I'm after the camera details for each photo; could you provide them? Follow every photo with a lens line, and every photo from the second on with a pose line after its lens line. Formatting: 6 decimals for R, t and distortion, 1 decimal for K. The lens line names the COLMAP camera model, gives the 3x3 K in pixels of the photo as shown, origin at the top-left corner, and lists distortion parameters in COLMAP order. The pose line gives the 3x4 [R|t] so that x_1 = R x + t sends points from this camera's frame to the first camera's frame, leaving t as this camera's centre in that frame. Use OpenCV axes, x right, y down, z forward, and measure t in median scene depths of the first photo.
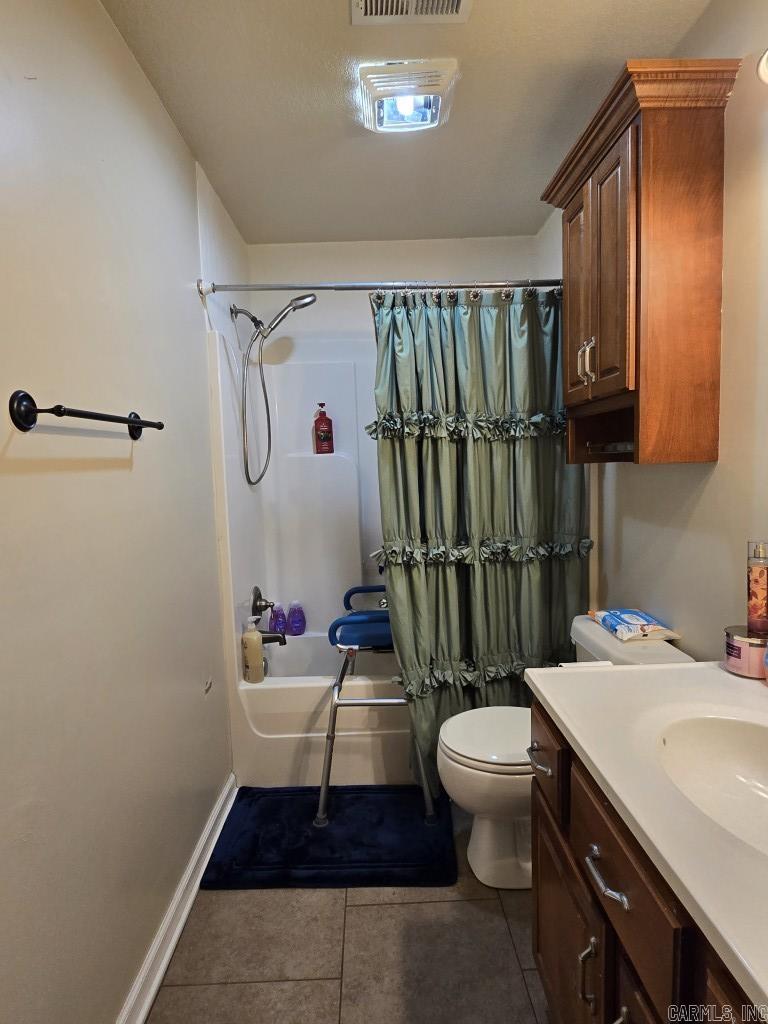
lens RADIAL K [[559.4, 0, 381.1], [0, 559.4, 514.8], [0, 0, 1]] dist [0.000609, 0.000298]
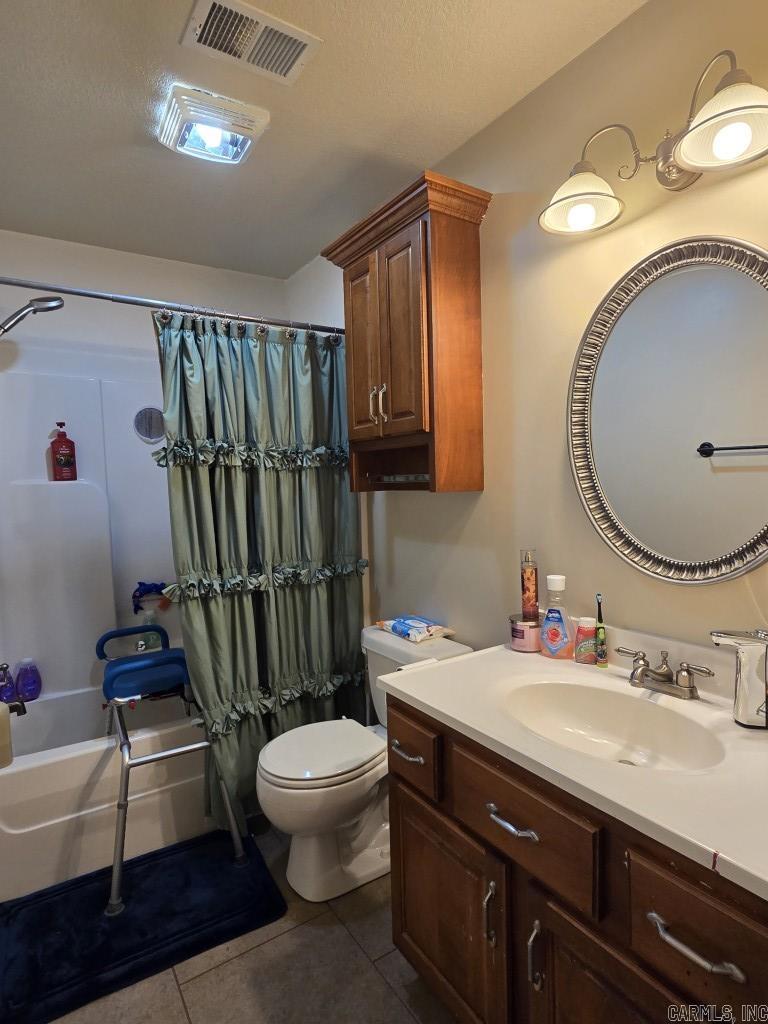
lens RADIAL K [[559.4, 0, 381.1], [0, 559.4, 514.8], [0, 0, 1]] dist [0.000609, 0.000298]
pose [[0.848100, -0.024103, 0.529287, -0.202752], [0.049968, 0.998151, -0.034611, -0.004102], [-0.527474, 0.055801, 0.847736, 0.023972]]
